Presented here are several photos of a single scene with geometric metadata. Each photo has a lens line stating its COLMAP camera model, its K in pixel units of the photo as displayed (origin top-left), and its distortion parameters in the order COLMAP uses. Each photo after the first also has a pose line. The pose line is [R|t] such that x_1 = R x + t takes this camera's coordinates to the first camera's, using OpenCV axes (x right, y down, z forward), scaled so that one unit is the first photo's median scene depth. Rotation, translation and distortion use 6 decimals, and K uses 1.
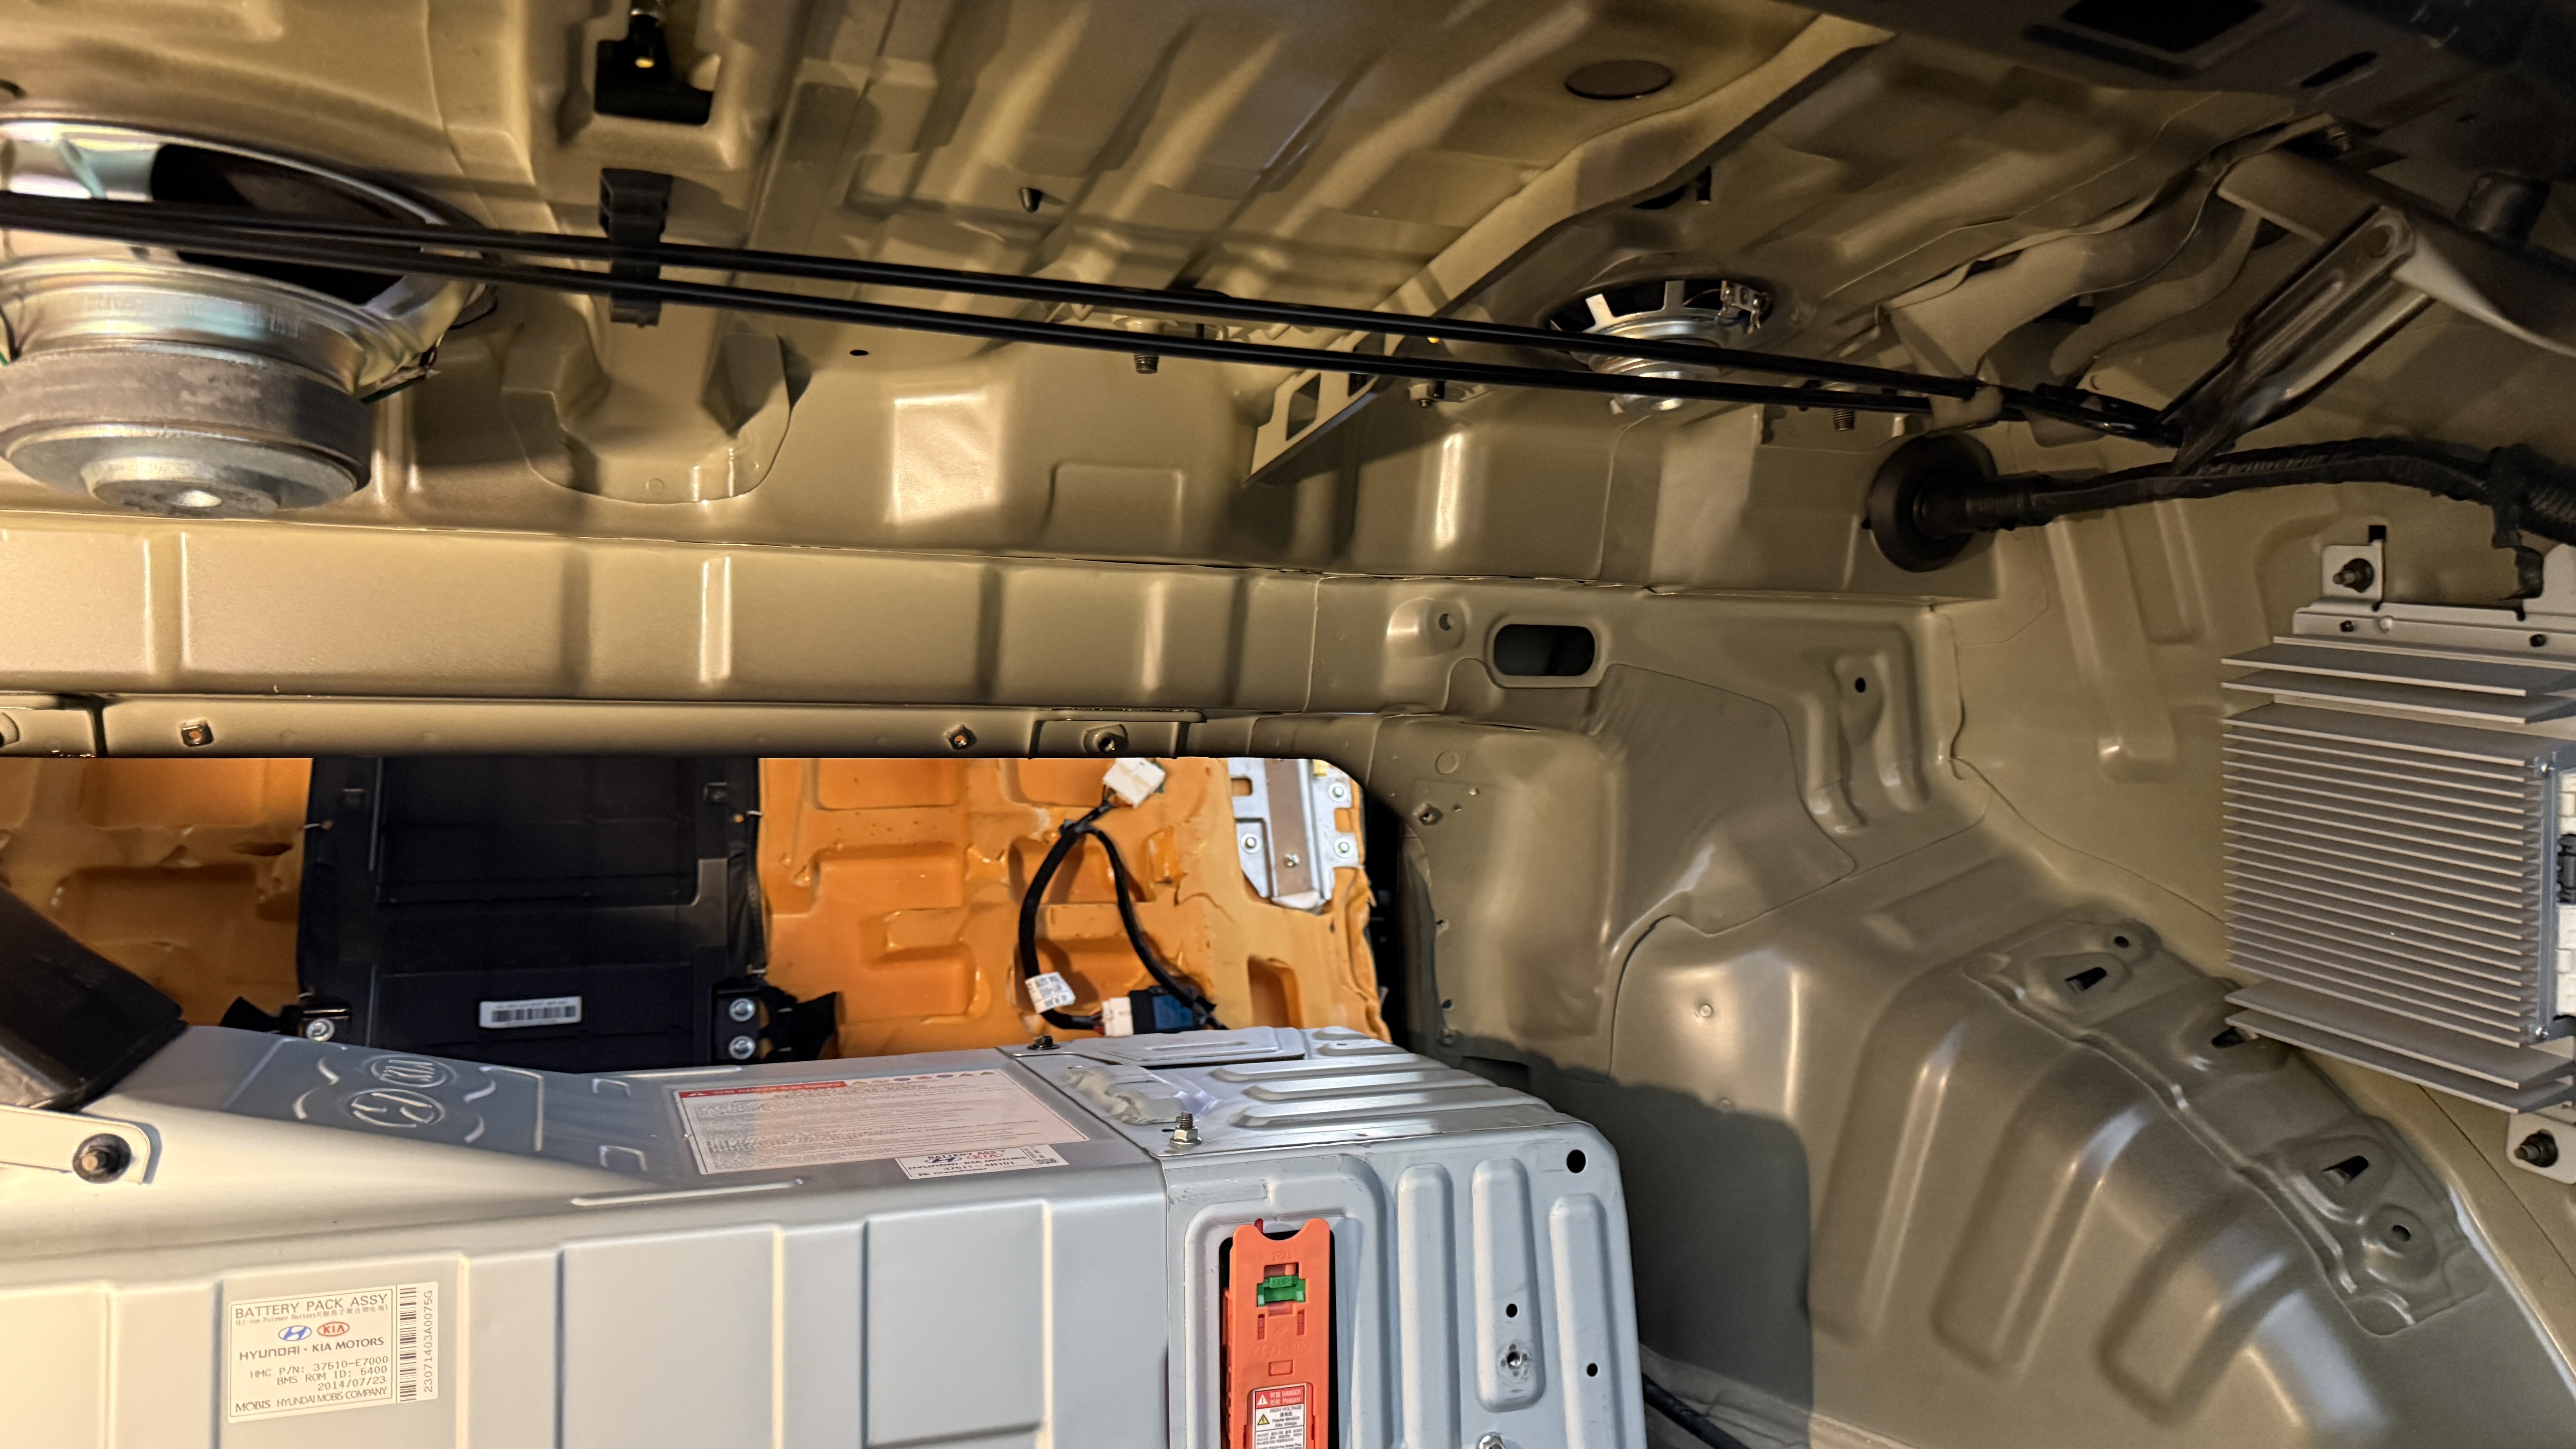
lens RADIAL K [[1834.0, 0, 1290.4], [0, 1834.0, 737.6], [0, 0, 1]] dist [0.091074, -0.148488]
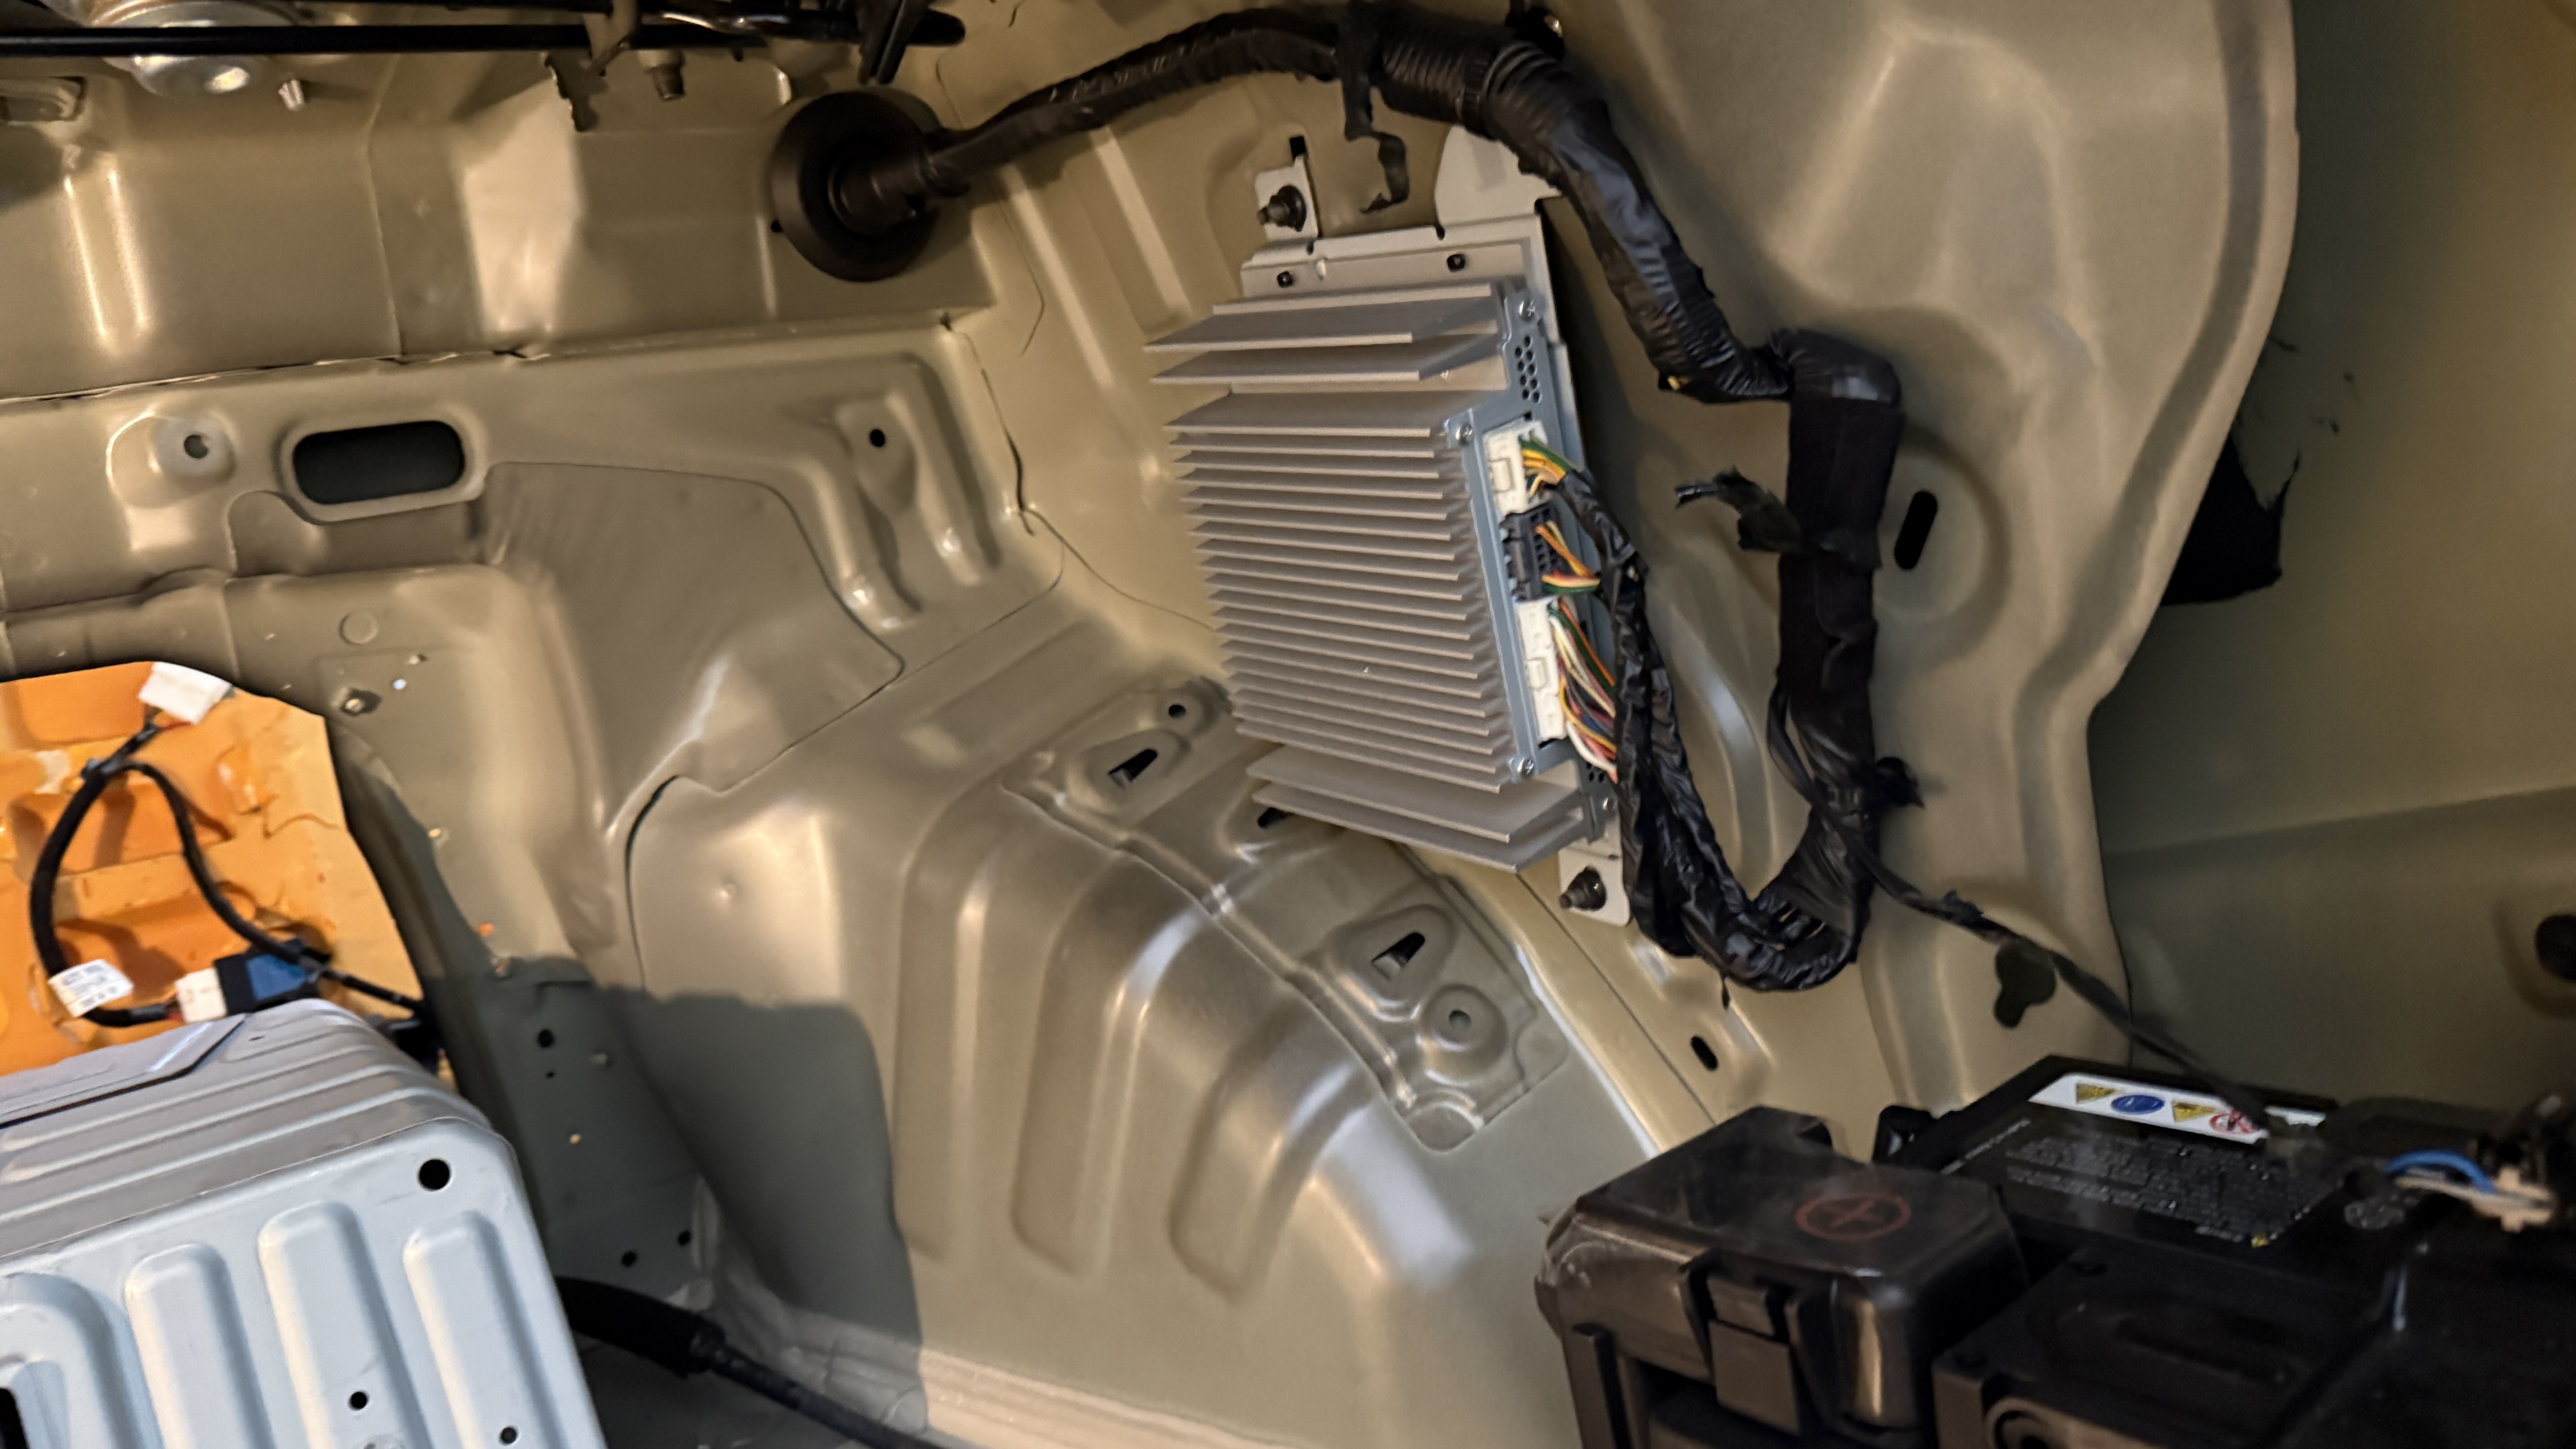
lens RADIAL K [[1828.3, 0, 1333.1], [0, 1828.3, 752.5], [0, 0, 1]] dist [0.004495, -0.039945]
pose [[0.945559, -0.200974, 0.255983, 0.332254], [0.164546, 0.973834, 0.156758, 0.014749], [-0.280789, -0.106103, 0.953887, 0.235885]]
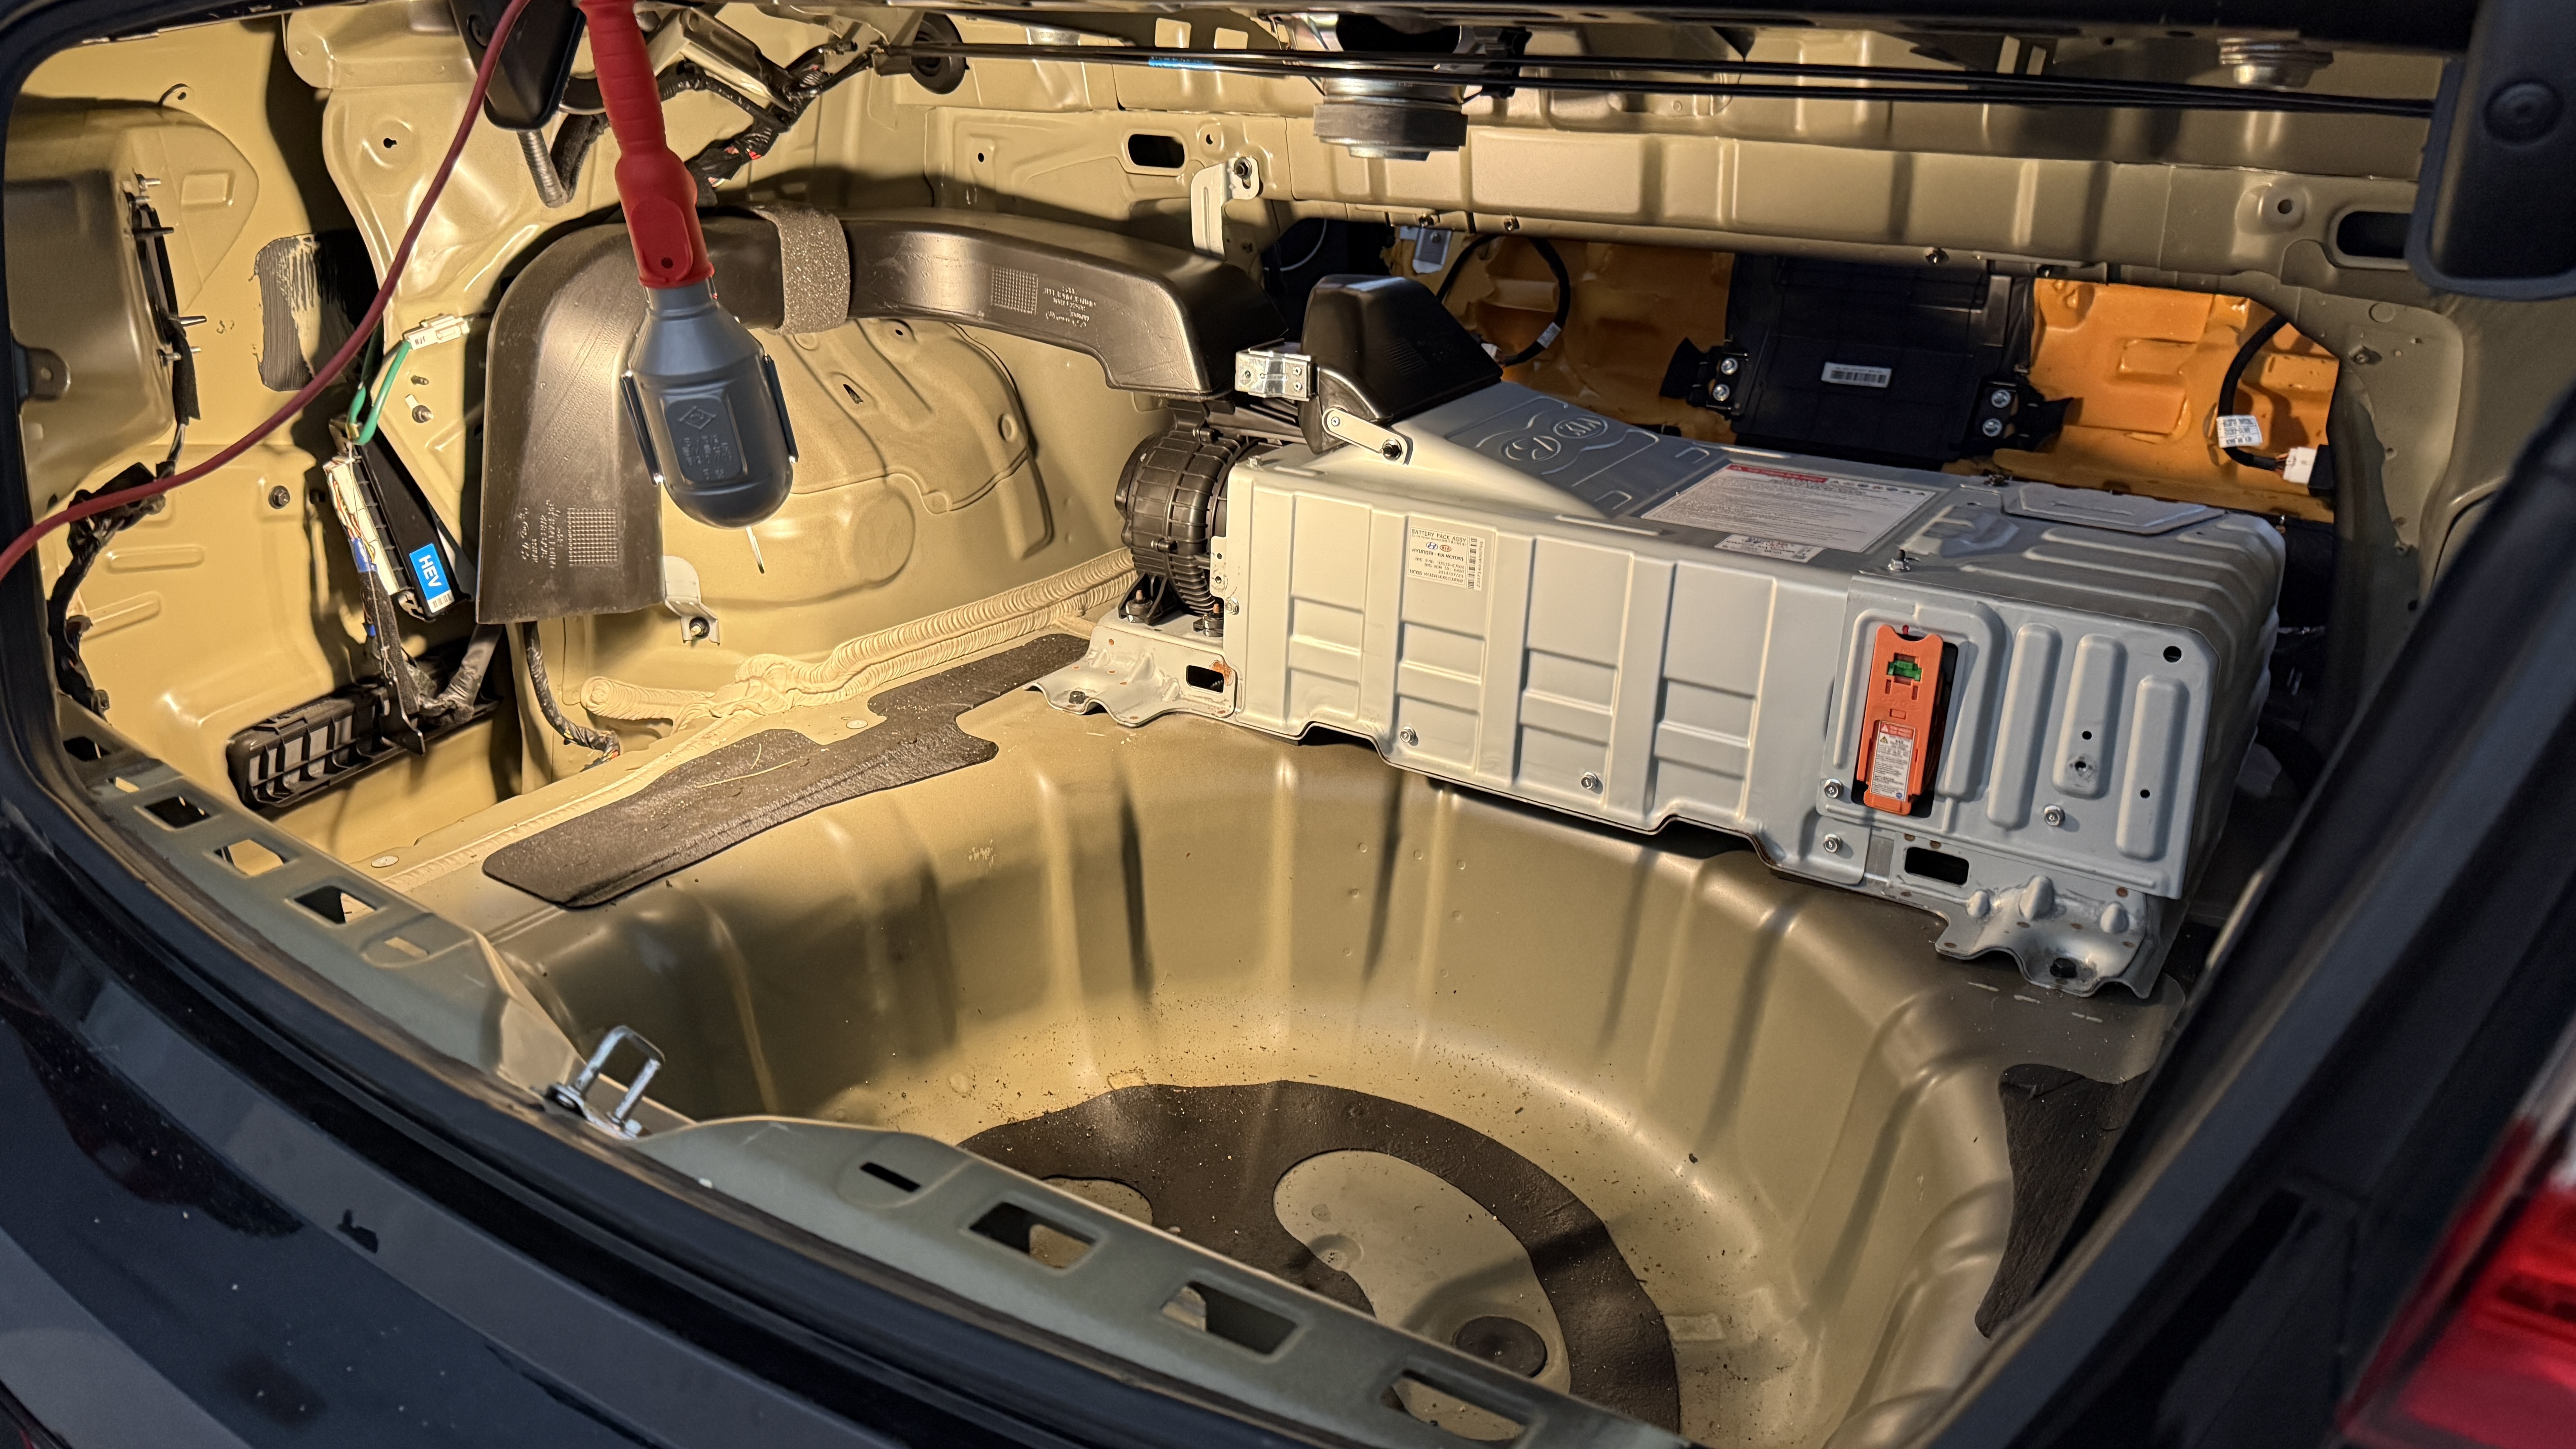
lens RADIAL K [[1793.7, 0, 1259.3], [0, 1793.7, 715.6], [0, 0, 1]] dist [0.110448, -0.173806]
pose [[0.564680, 0.312441, -0.763883, 0.796247], [0.001038, 0.925302, 0.379231, -0.231699], [0.825310, -0.214937, 0.522174, -0.253672]]
